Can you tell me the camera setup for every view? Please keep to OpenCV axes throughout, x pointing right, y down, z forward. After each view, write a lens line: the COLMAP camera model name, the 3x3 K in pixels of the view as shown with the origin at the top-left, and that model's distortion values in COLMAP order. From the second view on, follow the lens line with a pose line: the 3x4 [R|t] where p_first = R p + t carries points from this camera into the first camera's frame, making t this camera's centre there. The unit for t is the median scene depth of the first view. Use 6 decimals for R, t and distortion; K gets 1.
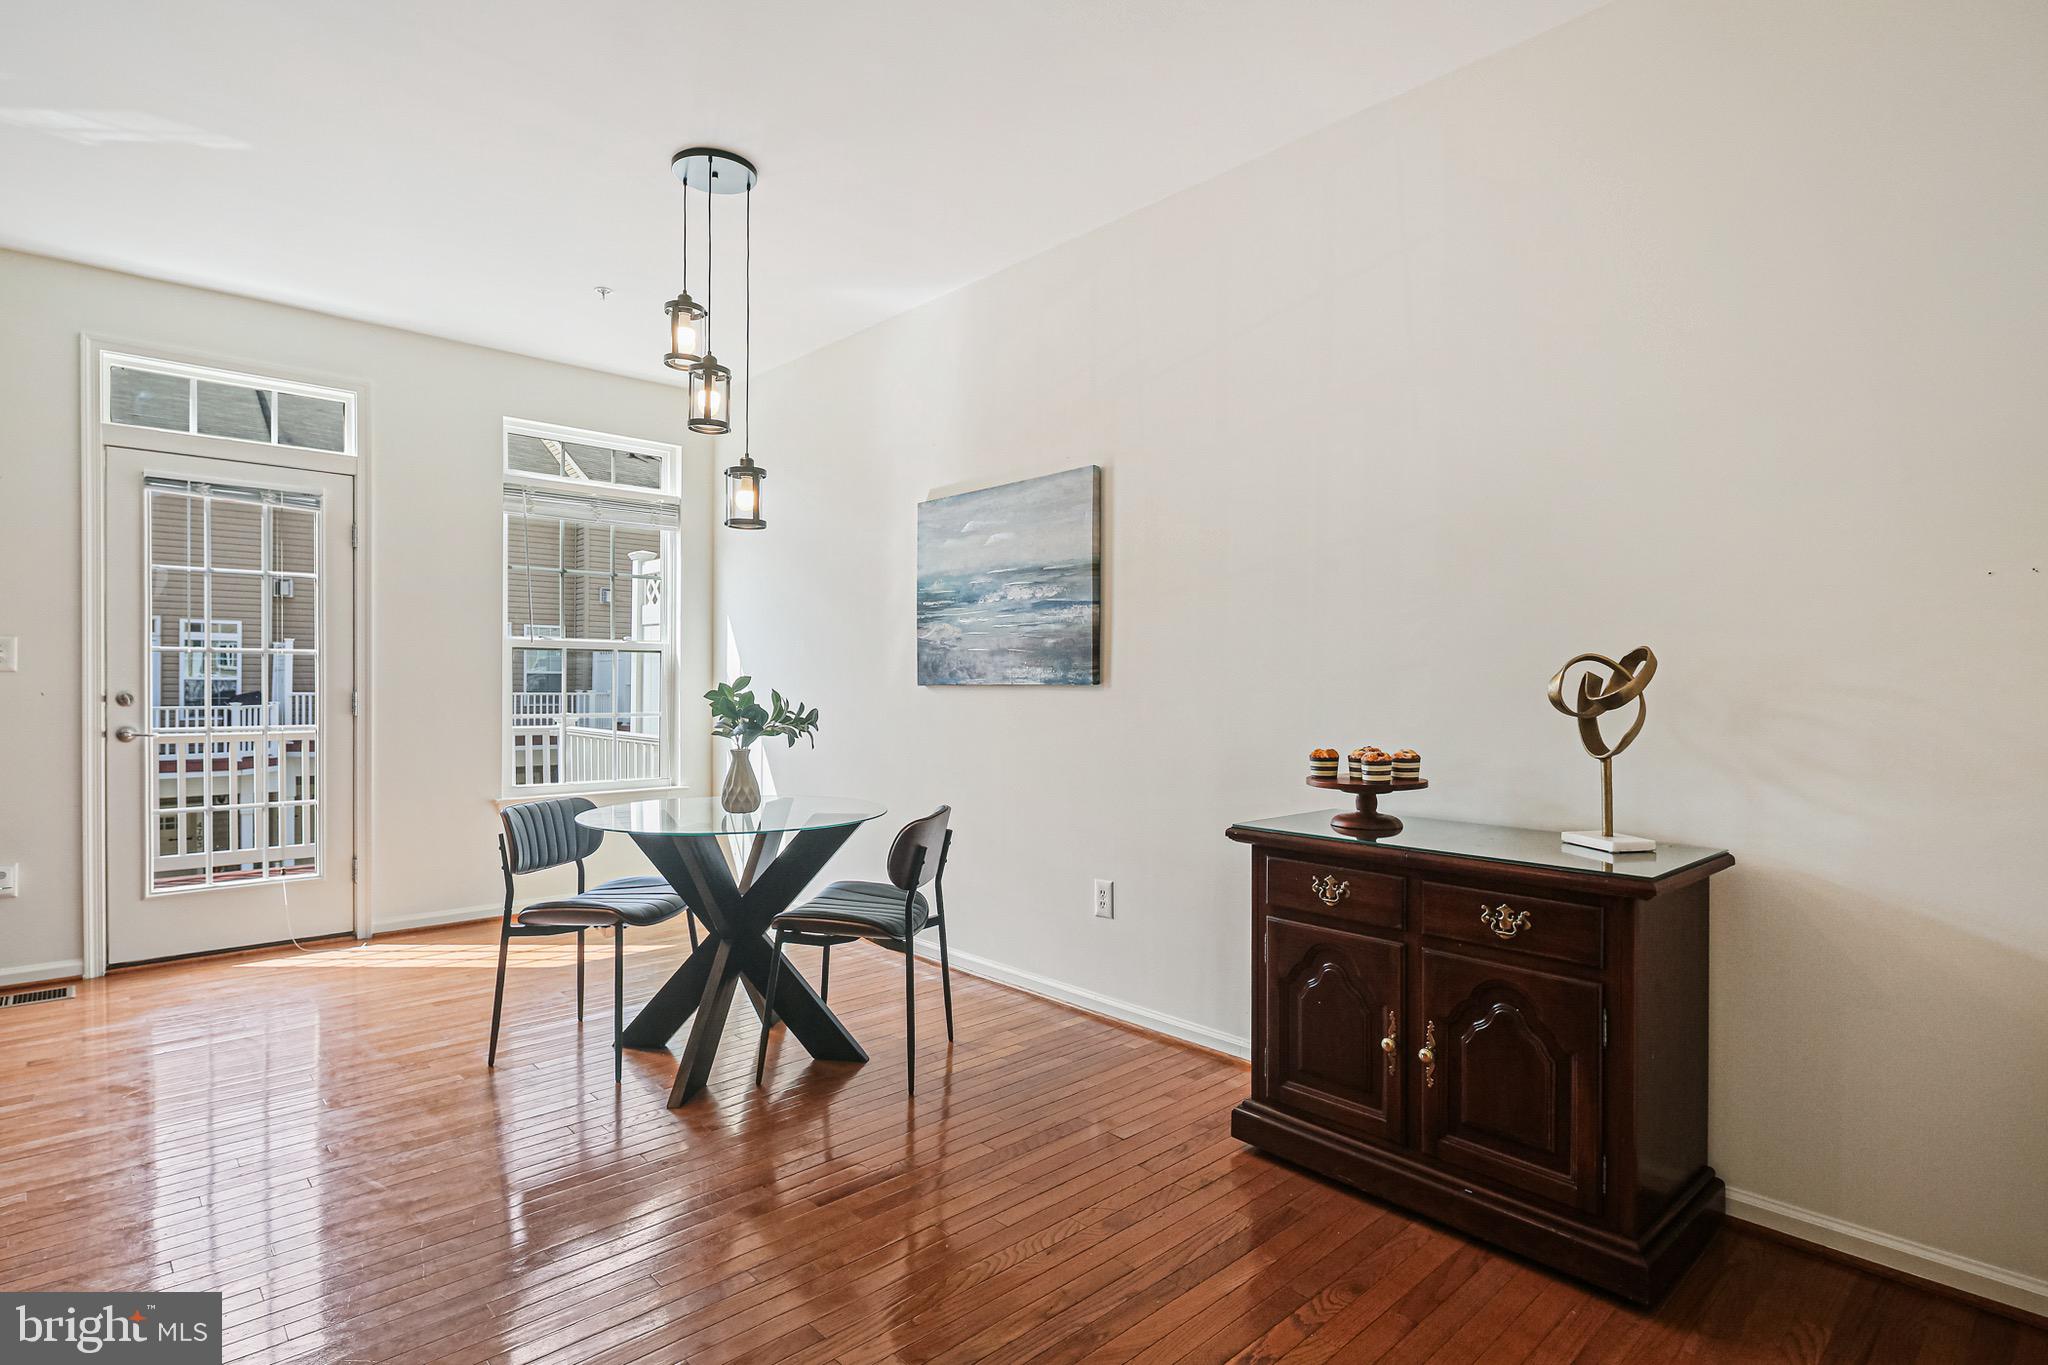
lens RADIAL K [[1005.7, 0, 1040.7], [0, 1005.7, 695.2], [0, 0, 1]] dist [0.003240, -0.005473]
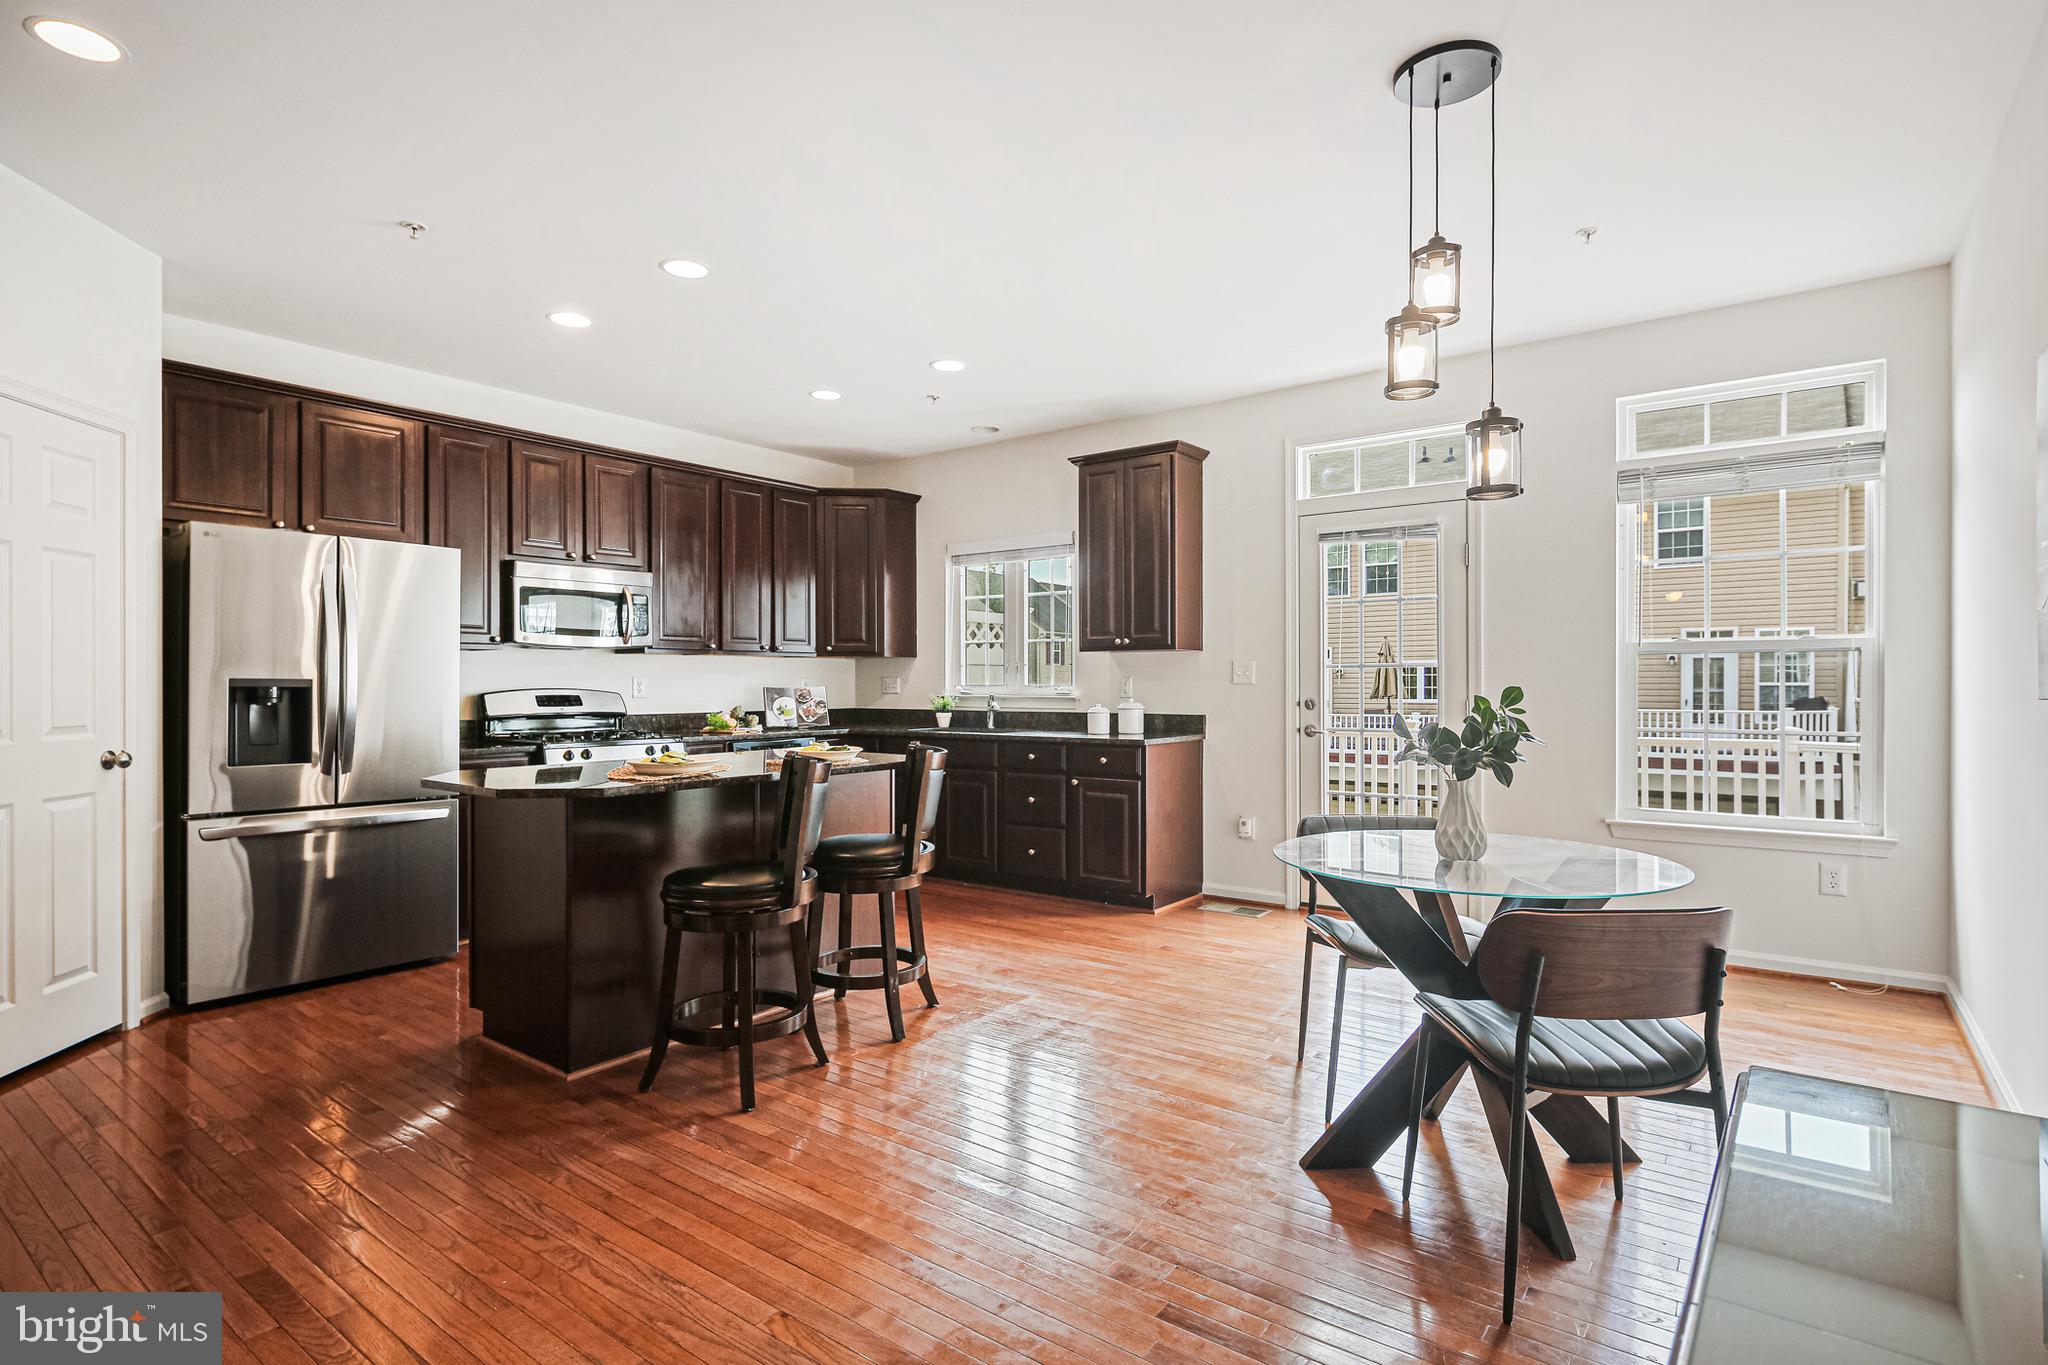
lens RADIAL K [[1005.7, 0, 1043.6], [0, 1005.7, 685.6], [0, 0, 1]] dist [0.003240, -0.005473]
pose [[0.179706, -0.004981, -0.983708, 0.348601], [-0.008761, 0.999939, -0.006664, -0.009761], [0.983681, 0.009815, 0.179652, 0.435754]]
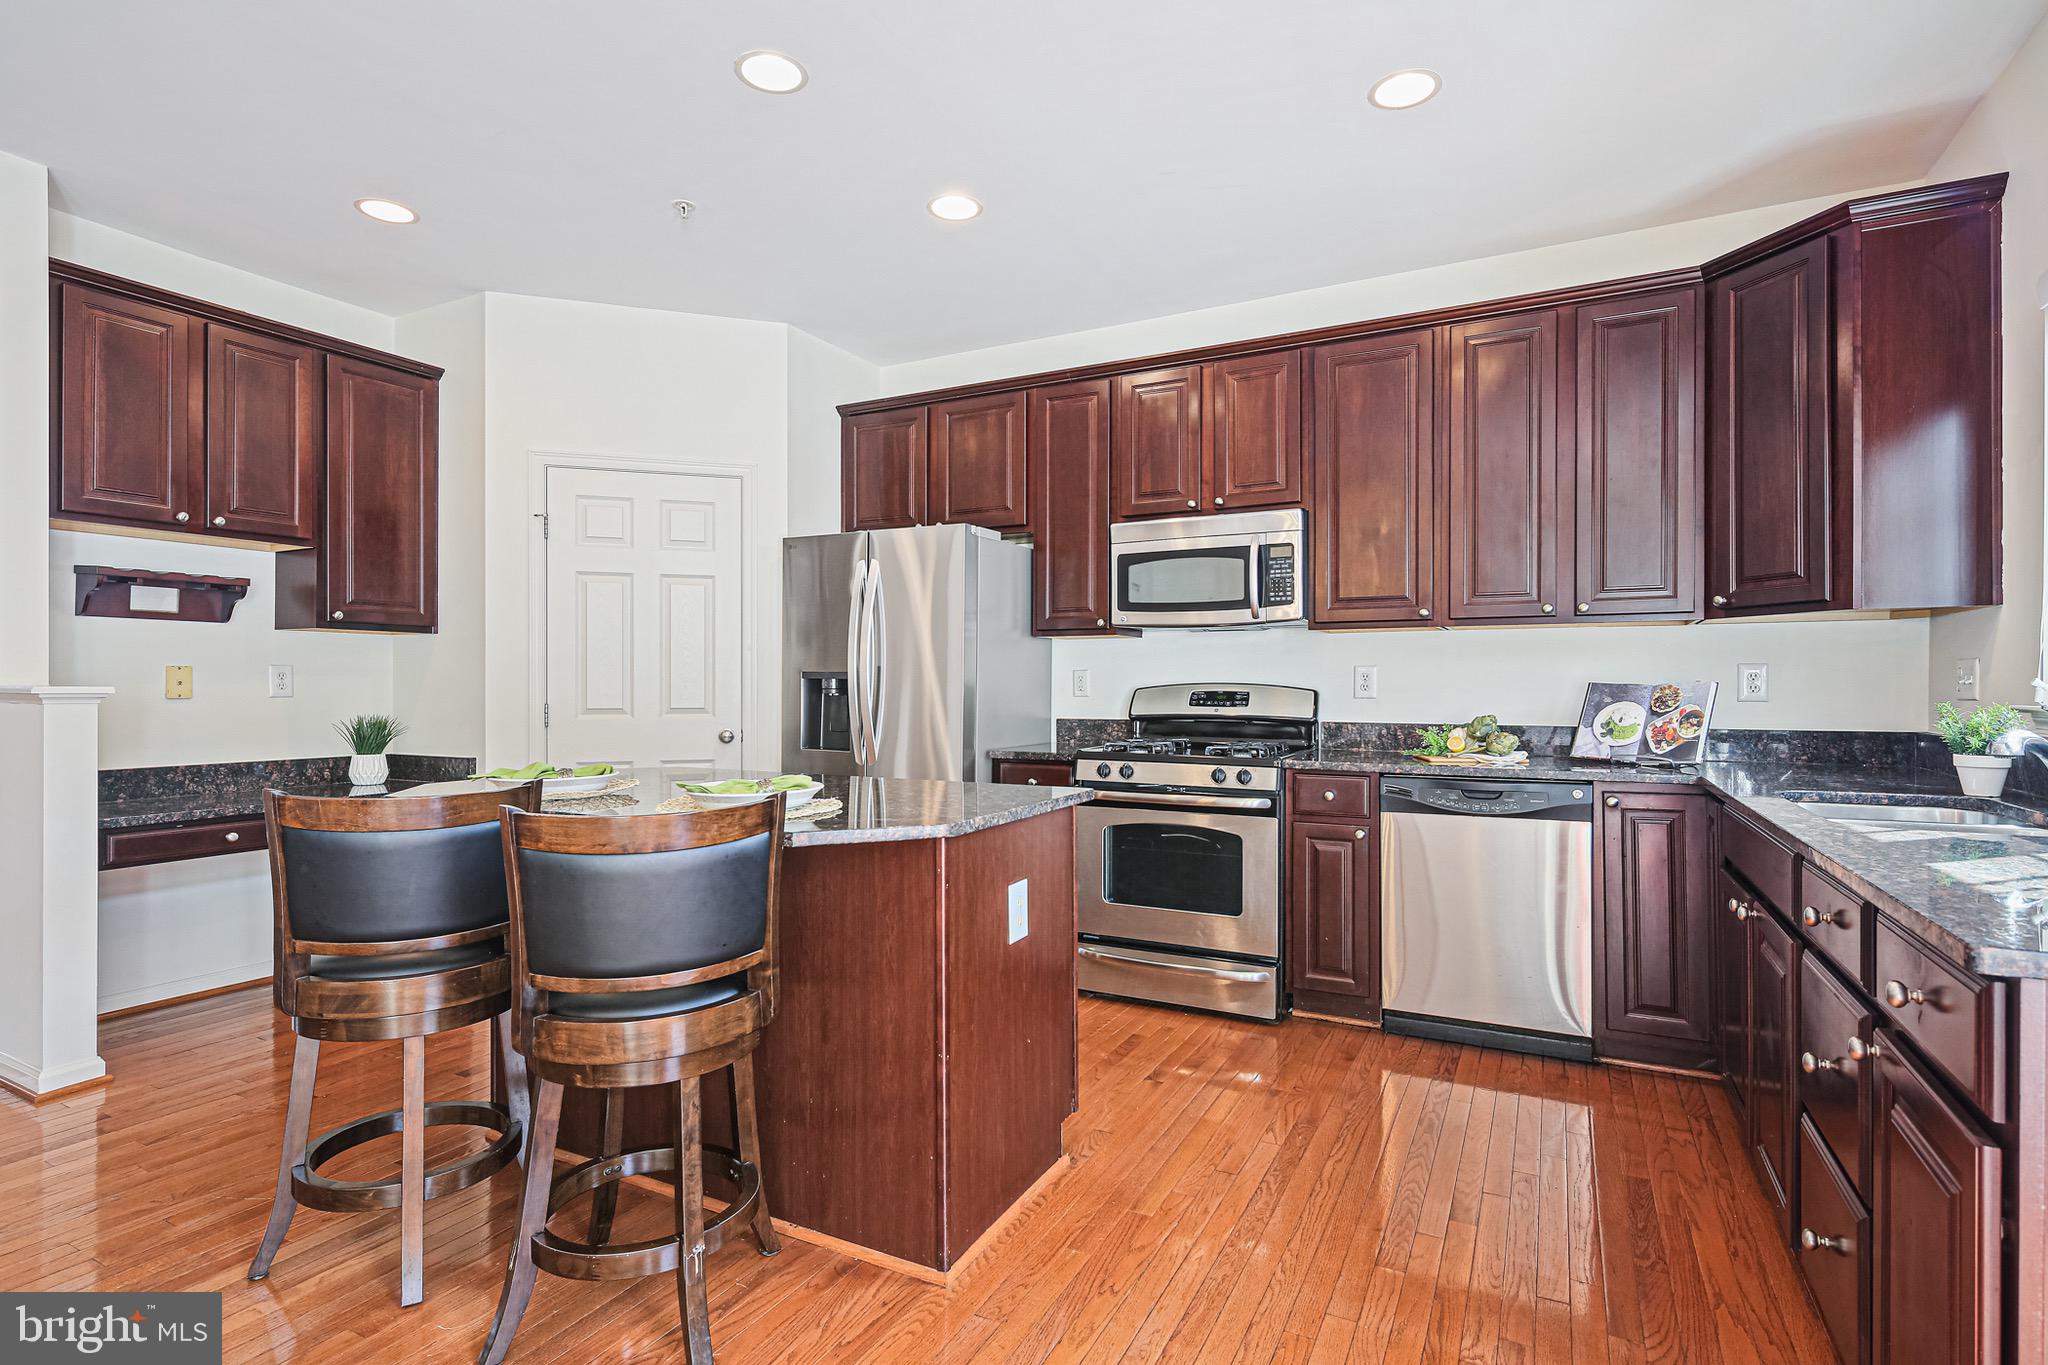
lens RADIAL K [[1005.7, 0, 1038.7], [0, 1005.7, 685.3], [0, 0, 1]] dist [0.003240, -0.005473]
pose [[-0.948264, -0.006750, -0.317410, -0.609634], [-0.010831, 0.999880, 0.011093, -0.016205], [0.317297, 0.013957, -0.948223, 0.957803]]
